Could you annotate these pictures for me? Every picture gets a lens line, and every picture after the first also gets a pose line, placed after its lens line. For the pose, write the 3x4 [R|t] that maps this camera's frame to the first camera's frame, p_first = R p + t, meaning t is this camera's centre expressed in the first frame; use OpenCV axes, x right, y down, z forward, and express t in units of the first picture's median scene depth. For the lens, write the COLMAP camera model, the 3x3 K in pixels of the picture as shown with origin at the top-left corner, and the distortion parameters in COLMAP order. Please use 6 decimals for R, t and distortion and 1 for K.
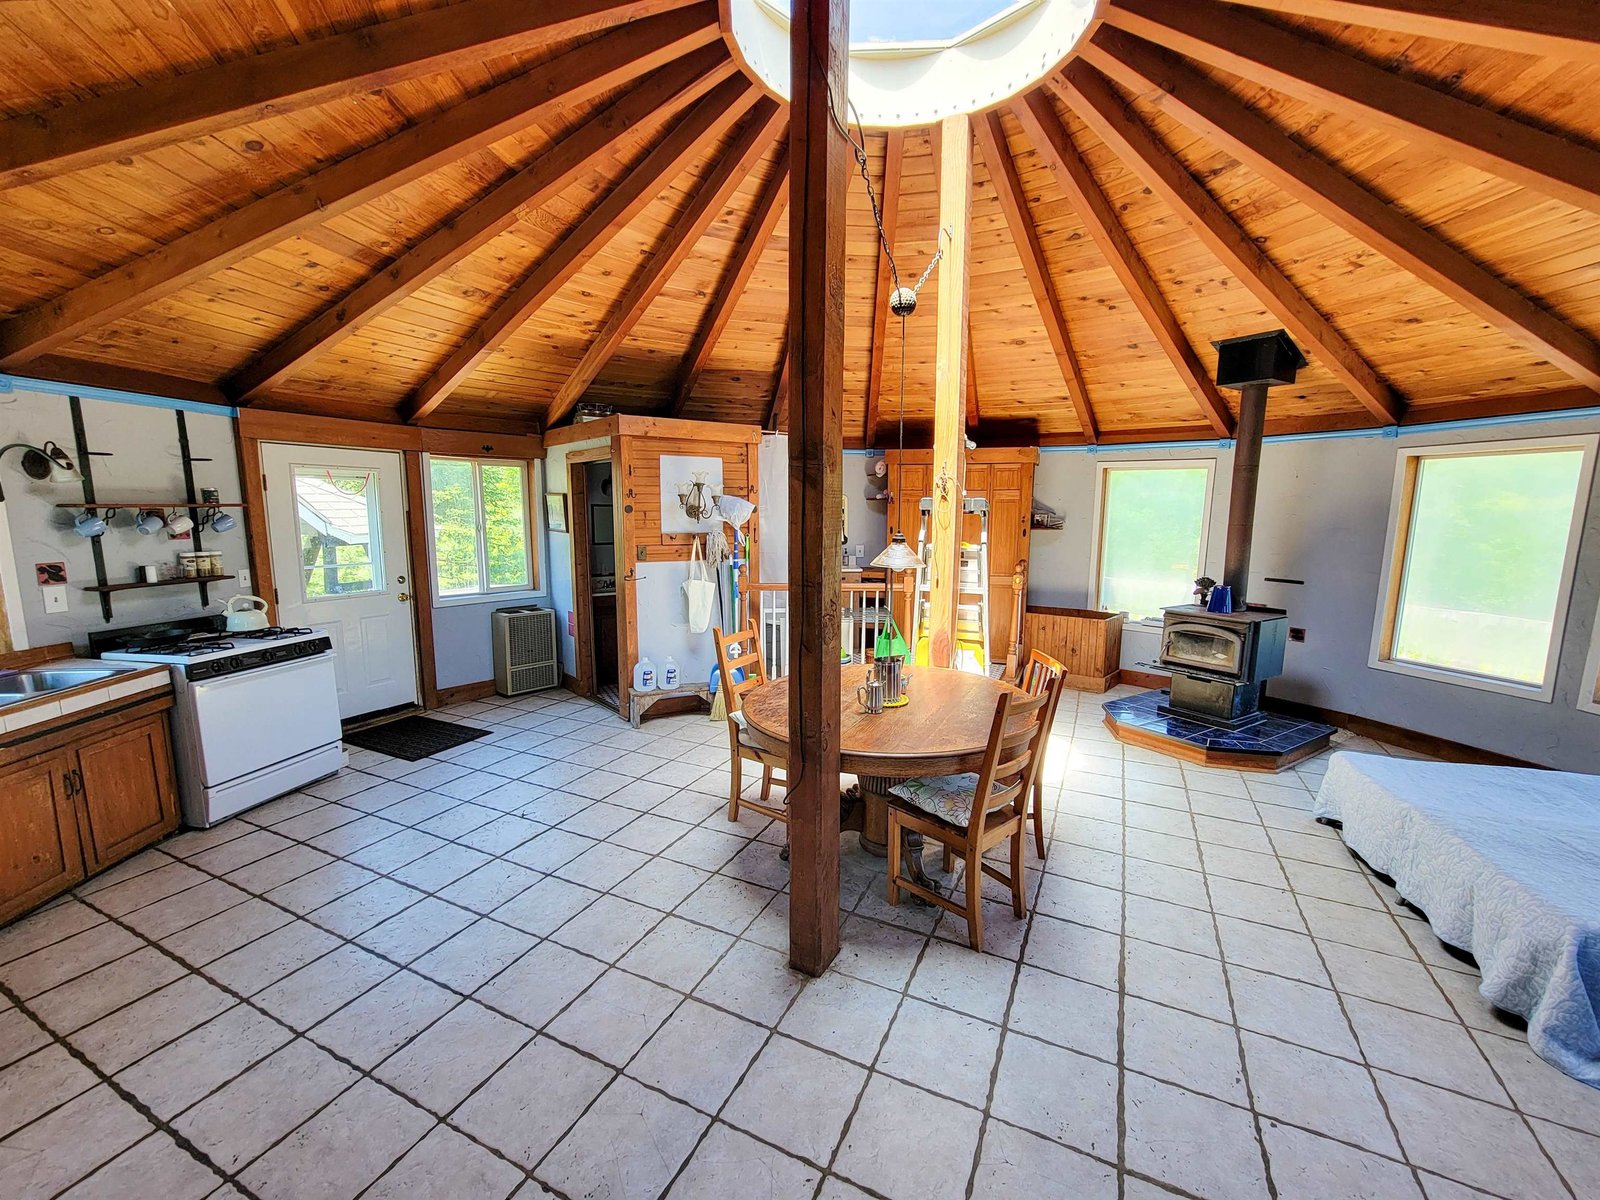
lens RADIAL K [[652.8, 0, 809.3], [0, 652.8, 602.6], [0, 0, 1]] dist [-0.002066, 0.000833]
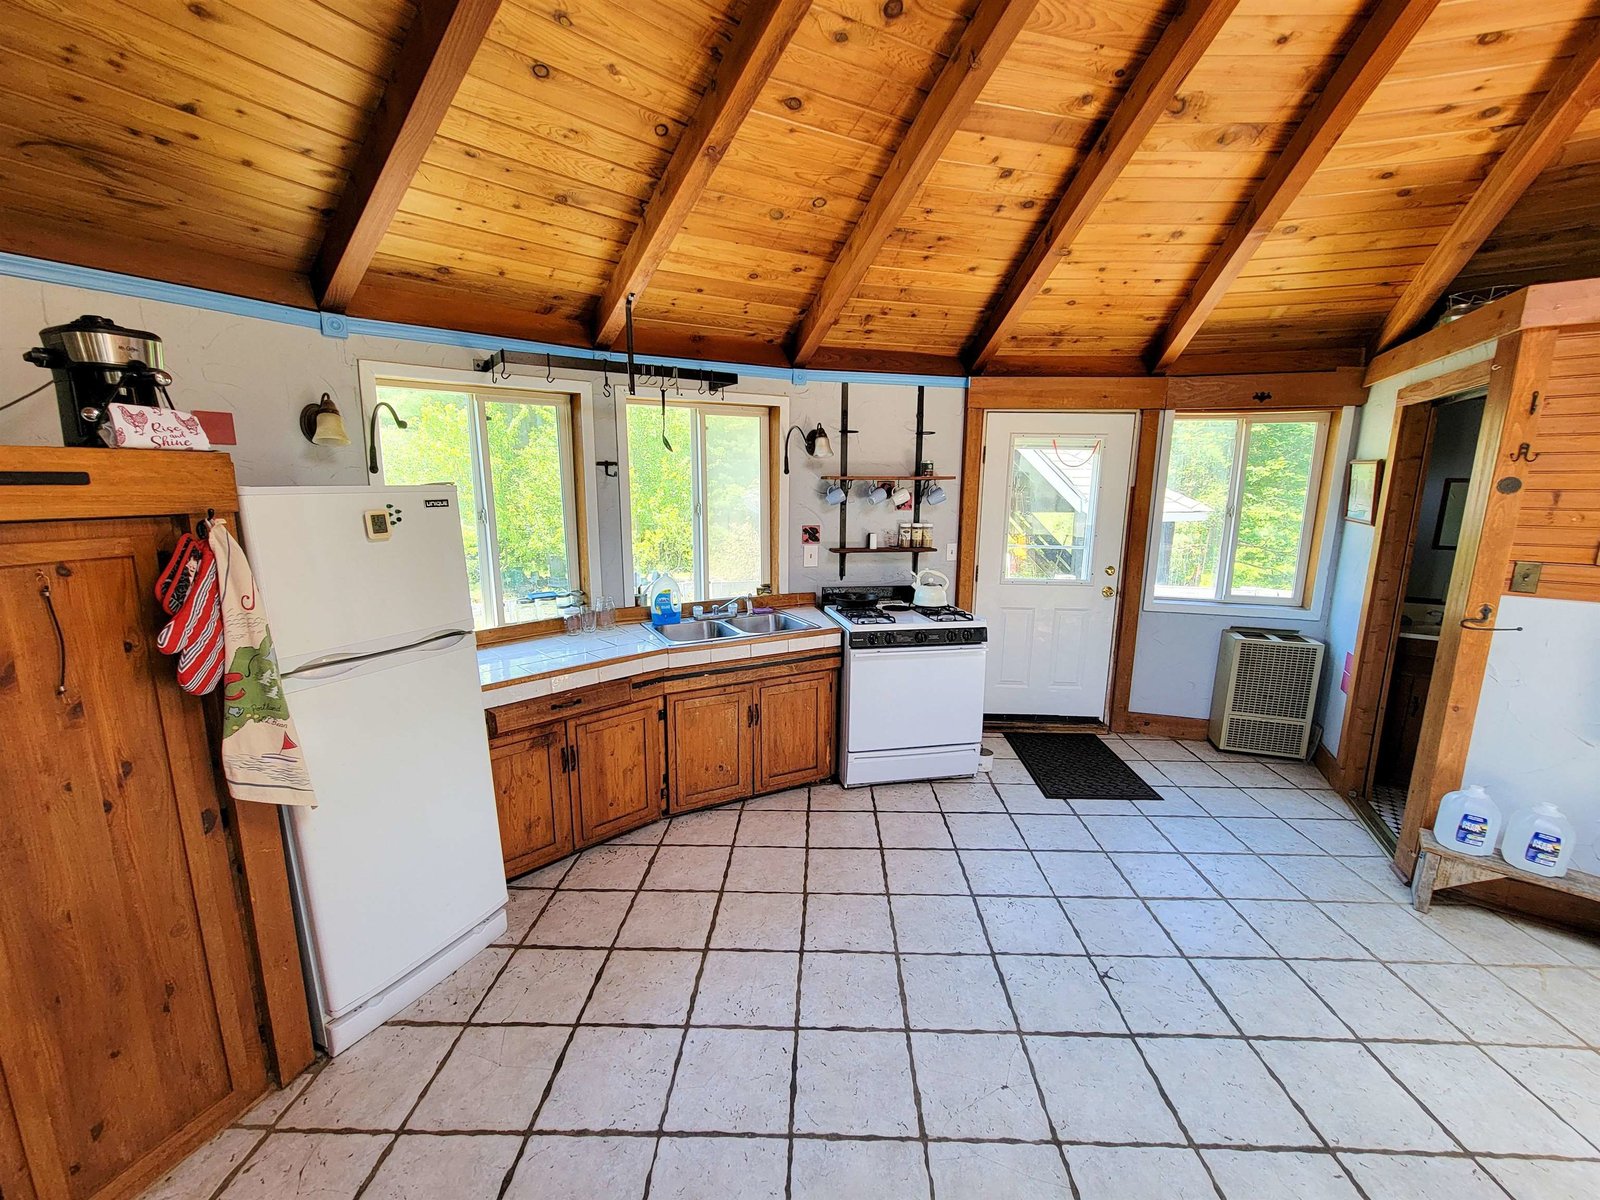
lens RADIAL K [[652.8, 0, 809.3], [0, 652.8, 602.6], [0, 0, 1]] dist [-0.002066, 0.000833]
pose [[0.410833, 0.166224, -0.896430, -0.042175], [-0.138791, 0.983182, 0.118703, -0.044428], [0.901085, 0.075649, 0.426994, 0.343135]]
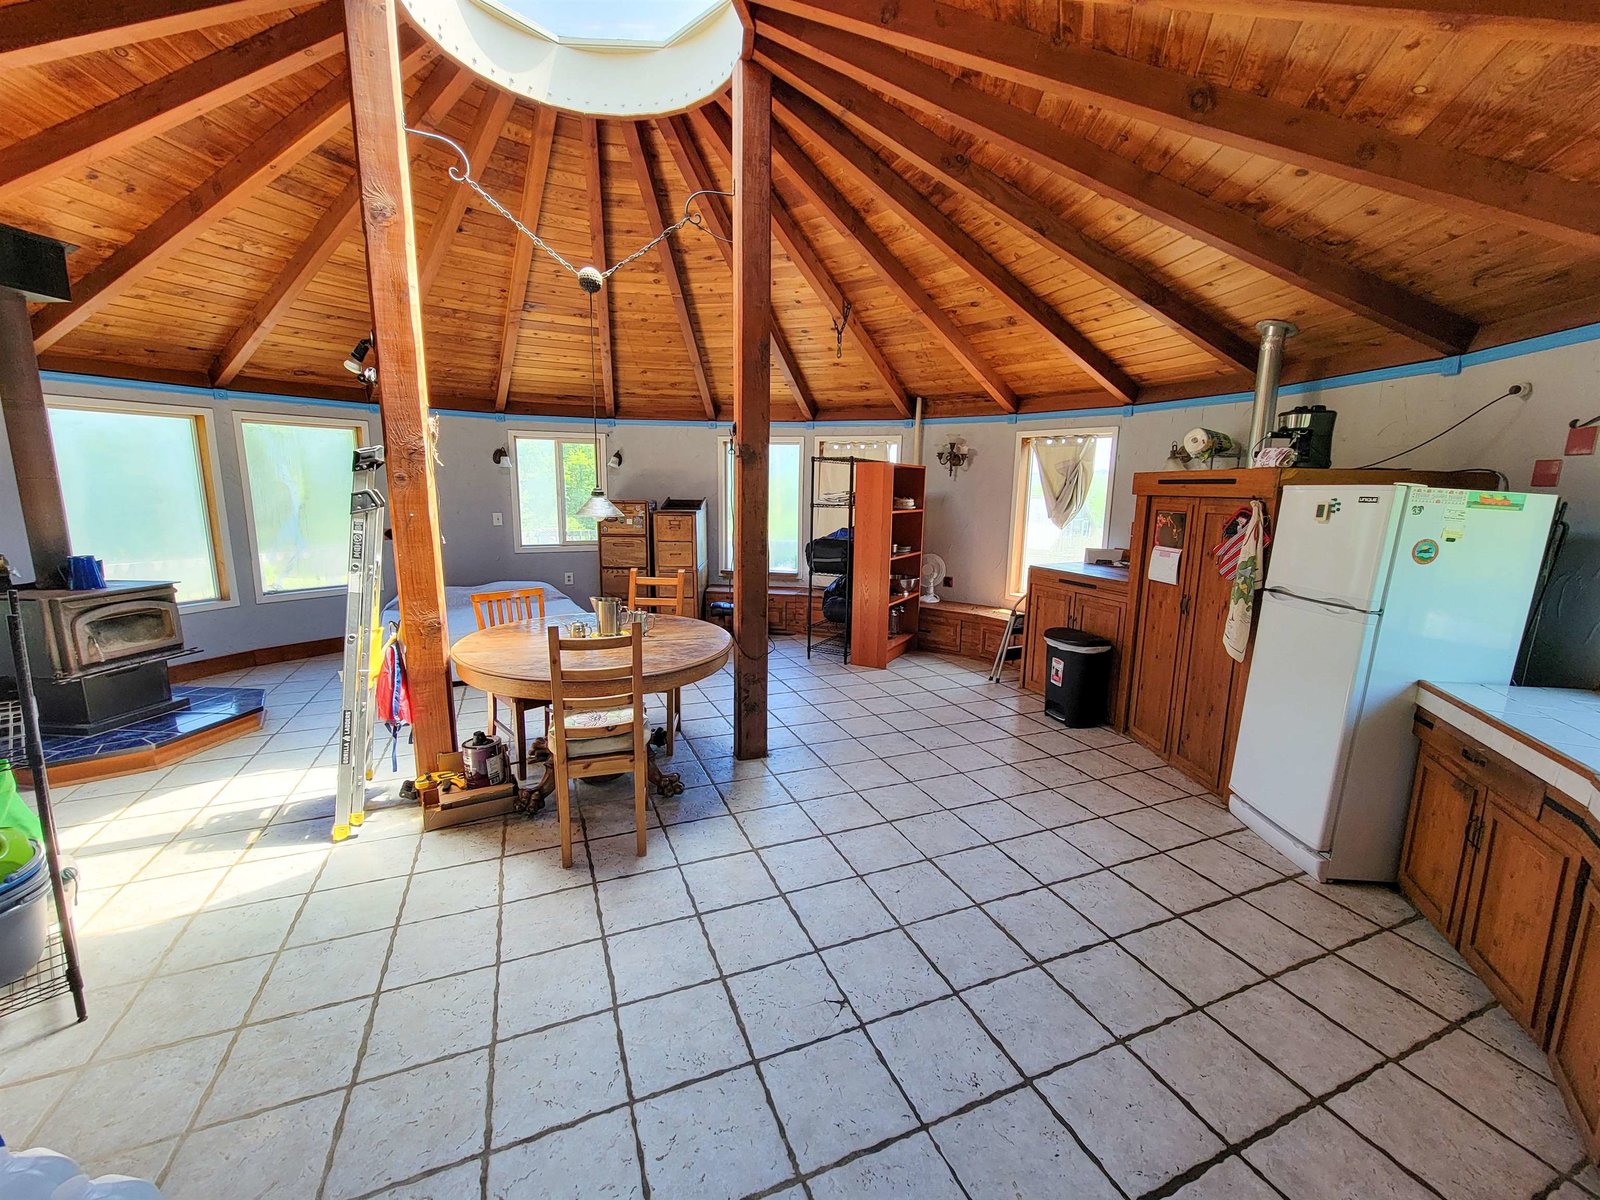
lens RADIAL K [[652.8, 0, 809.3], [0, 652.8, 602.6], [0, 0, 1]] dist [-0.002066, 0.000833]
pose [[-0.752290, -0.133312, 0.645204, -0.557870], [0.076593, 0.954977, 0.286622, -0.131681], [-0.654365, 0.265041, -0.708209, 1.006213]]
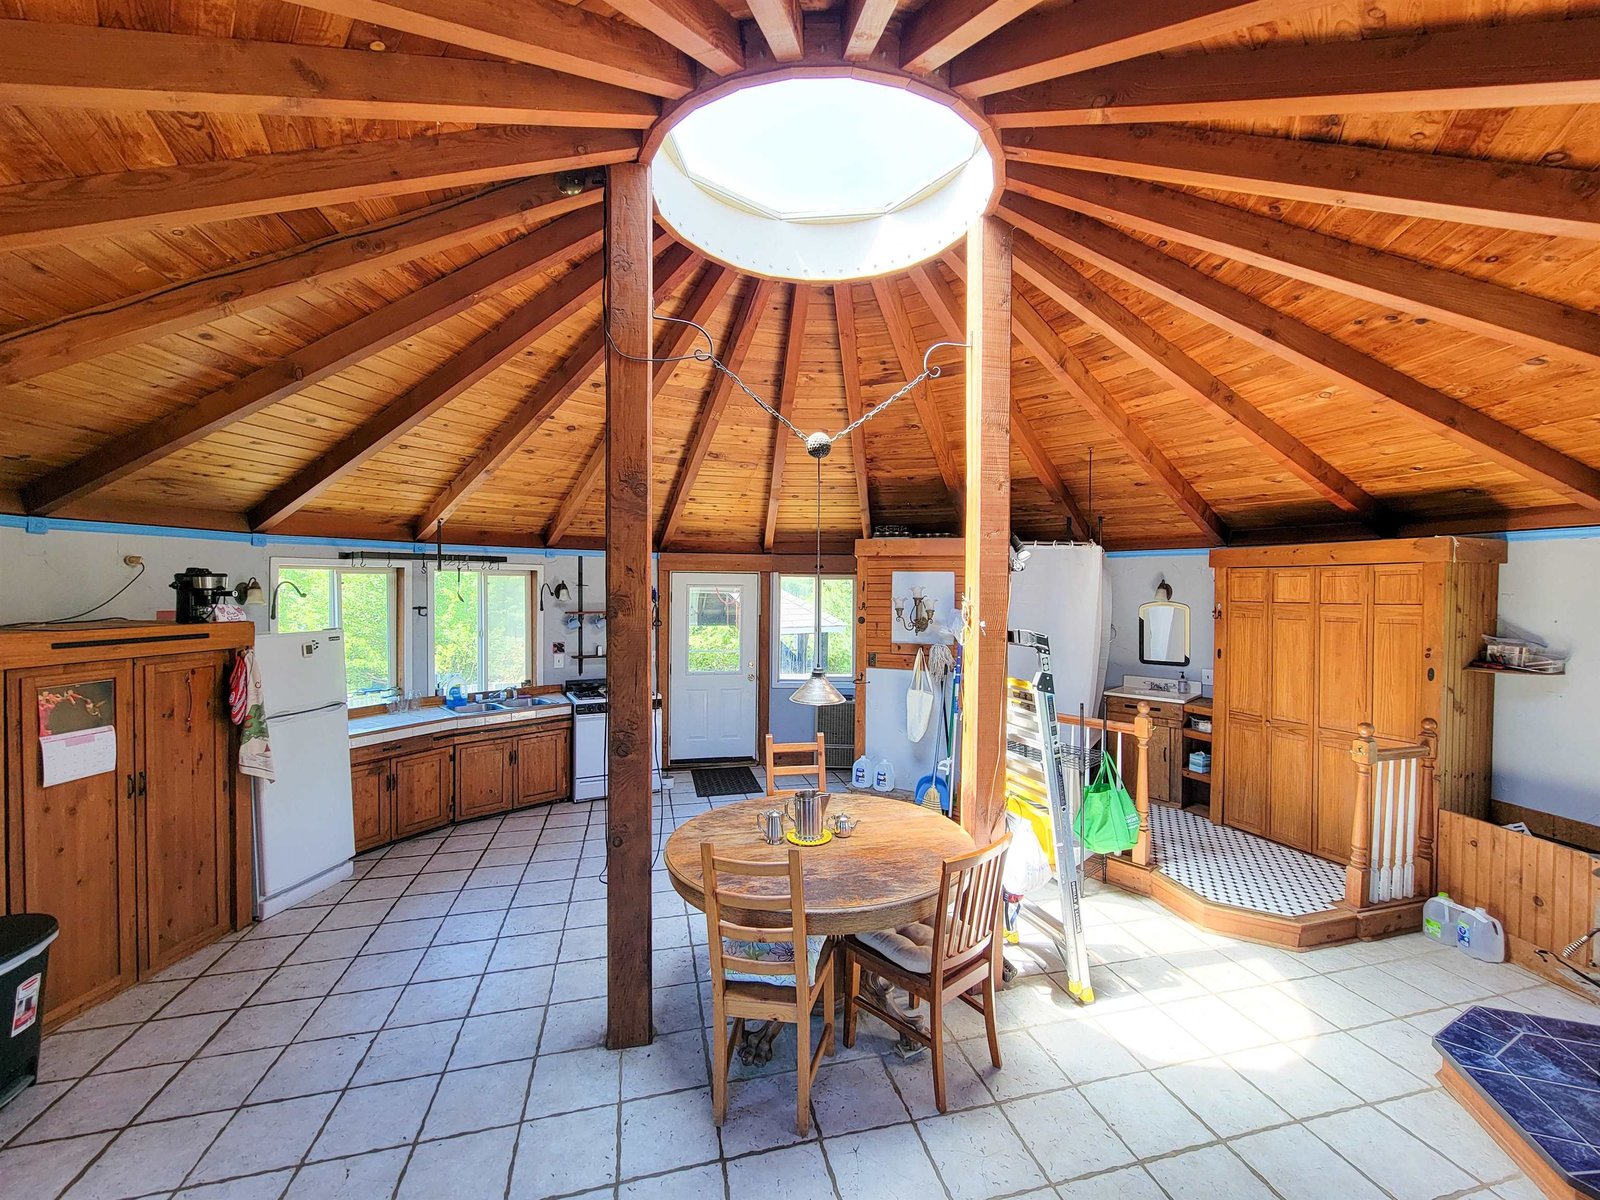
lens RADIAL K [[652.8, 0, 809.3], [0, 652.8, 602.6], [0, 0, 1]] dist [-0.002066, 0.000833]
pose [[0.645996, 0.014258, -0.763208, 0.550098], [-0.115523, 0.990136, -0.079284, -0.076160], [0.754549, 0.139385, 0.641271, 0.211507]]
